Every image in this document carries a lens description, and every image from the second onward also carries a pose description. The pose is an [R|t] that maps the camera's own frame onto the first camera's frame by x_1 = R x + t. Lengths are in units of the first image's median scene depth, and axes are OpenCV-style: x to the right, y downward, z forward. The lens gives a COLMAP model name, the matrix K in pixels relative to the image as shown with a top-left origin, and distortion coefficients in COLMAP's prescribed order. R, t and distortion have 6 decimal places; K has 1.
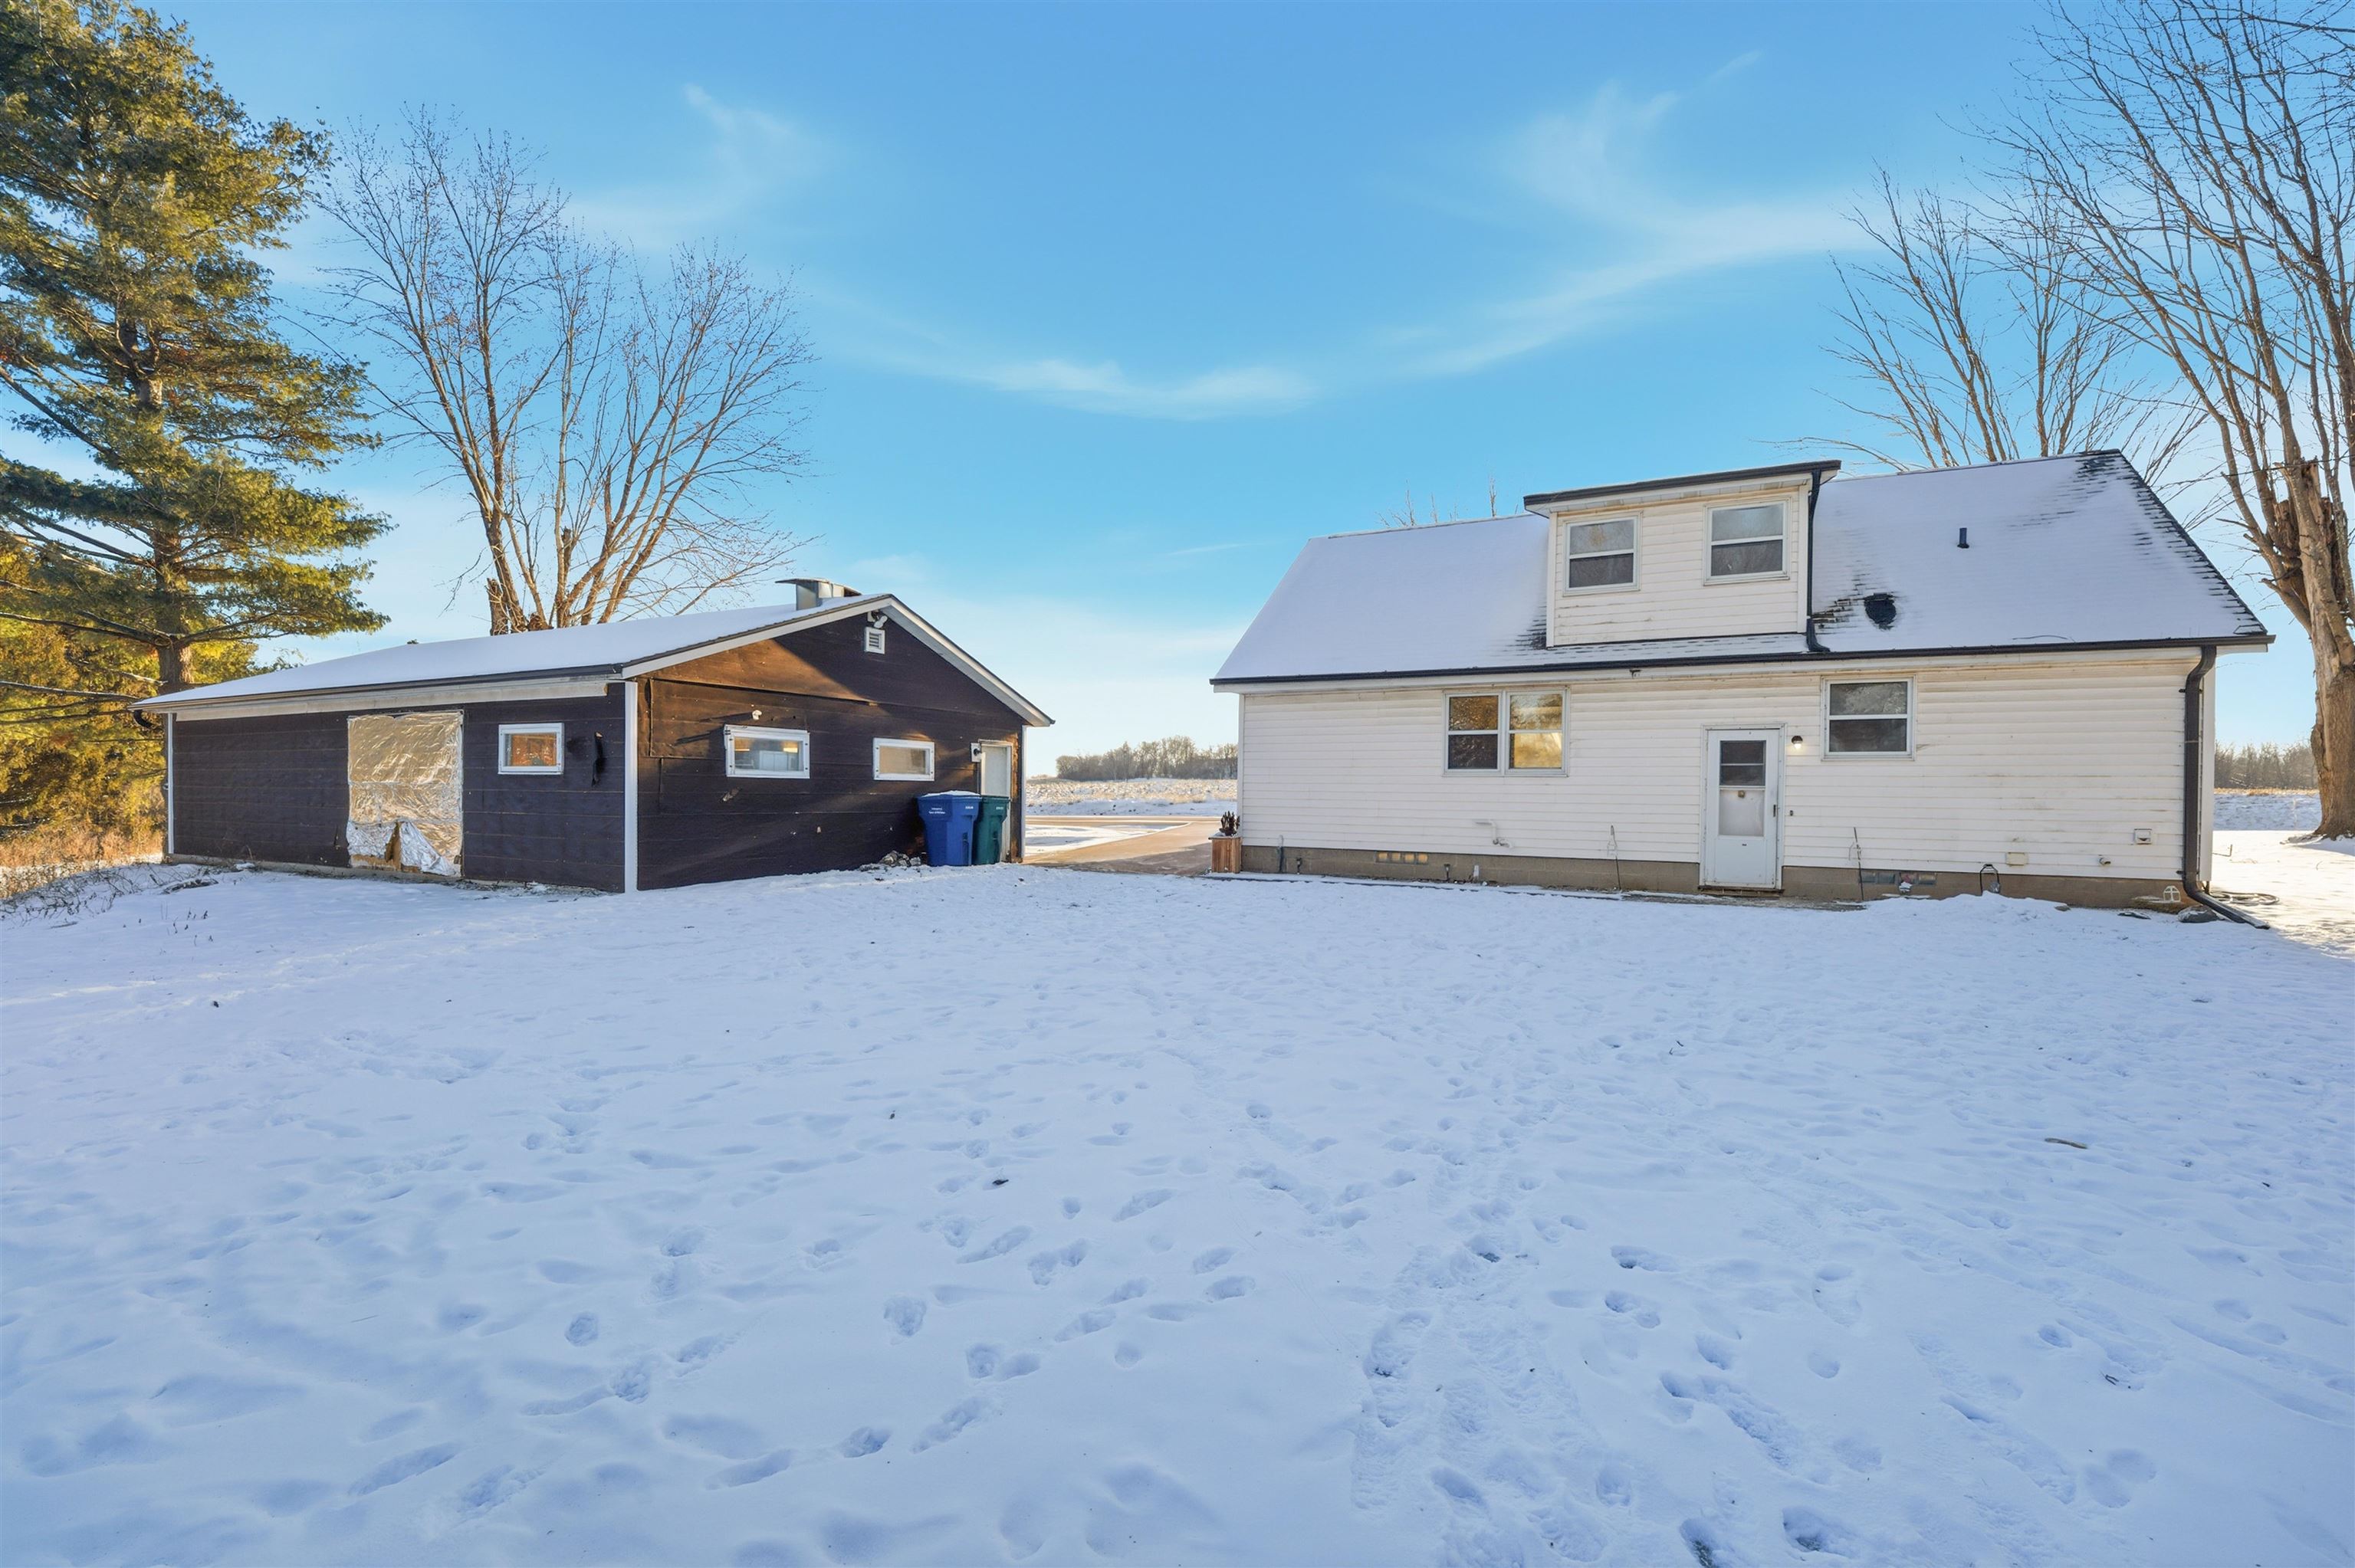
lens RADIAL K [[980.6, 0, 1177.5], [0, 980.6, 784.0], [0, 0, 1]] dist [-0.030986, 0.005632]
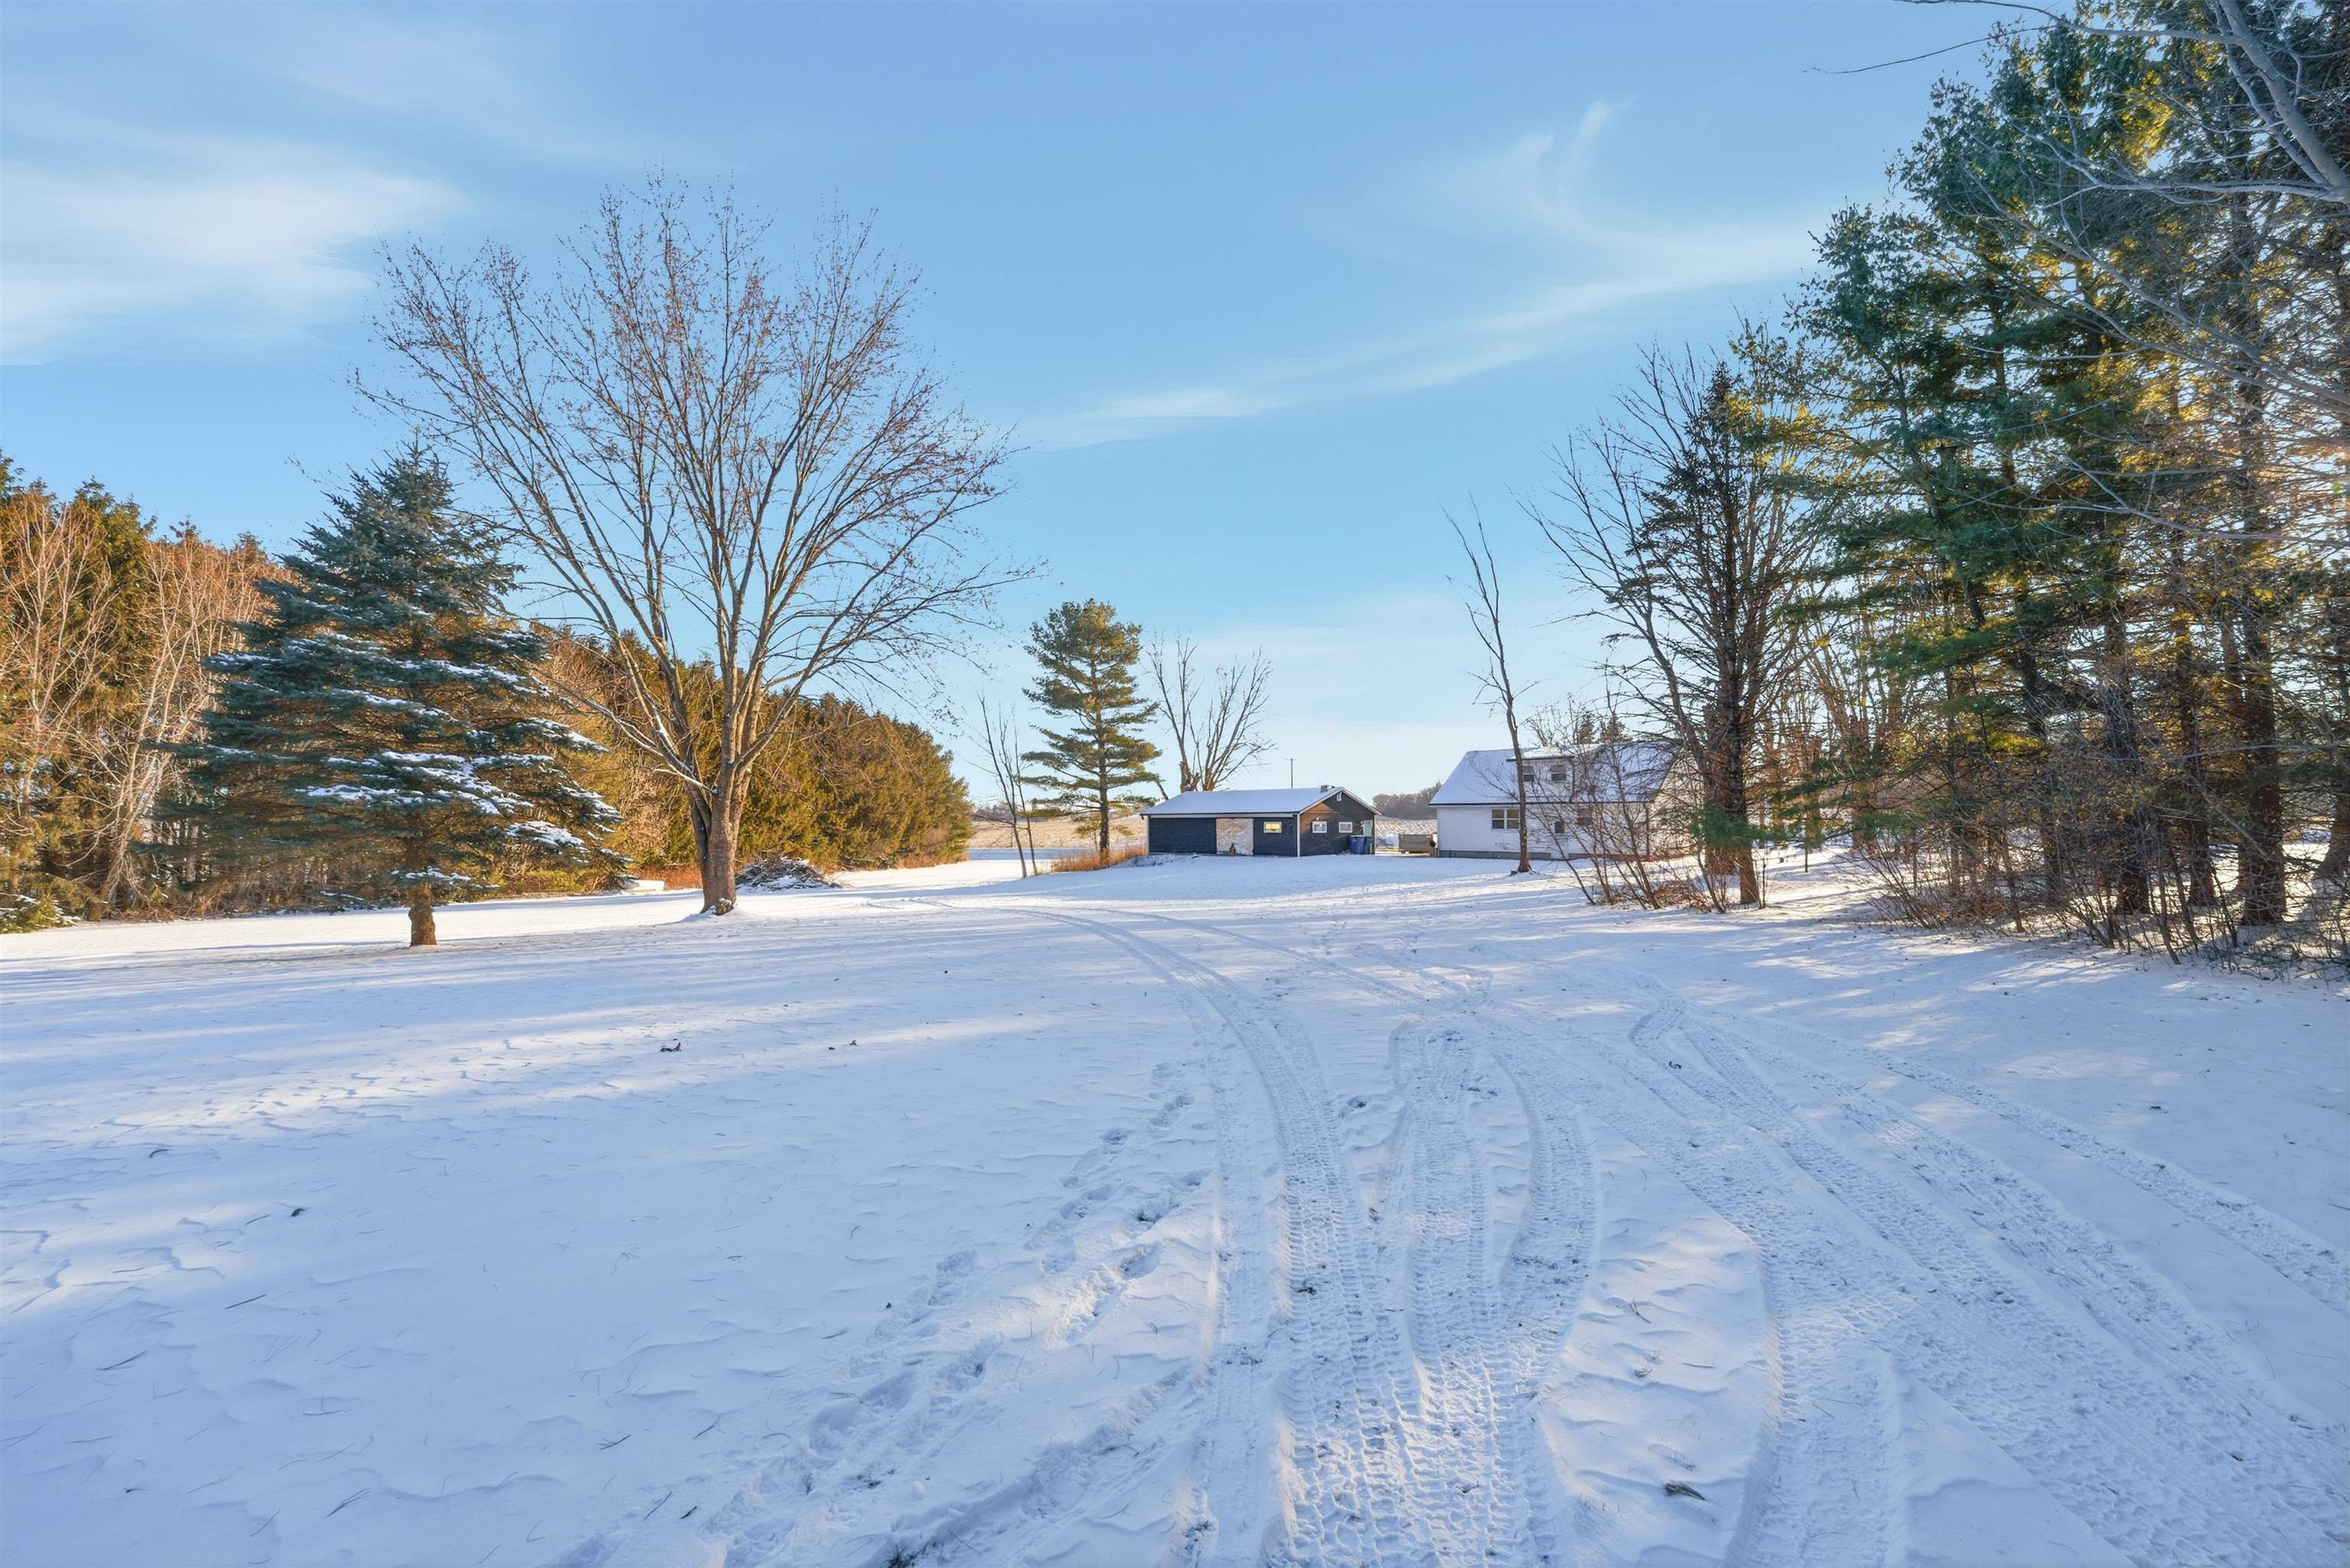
lens RADIAL K [[978.6, 0, 1175.0], [0, 978.6, 784.0], [0, 0, 1]] dist [-0.030986, 0.005632]
pose [[0.948245, -0.016318, -0.317121, 0.349076], [0.006376, 0.999456, -0.032361, -0.083054], [0.317477, 0.028664, 0.947833, -3.224666]]
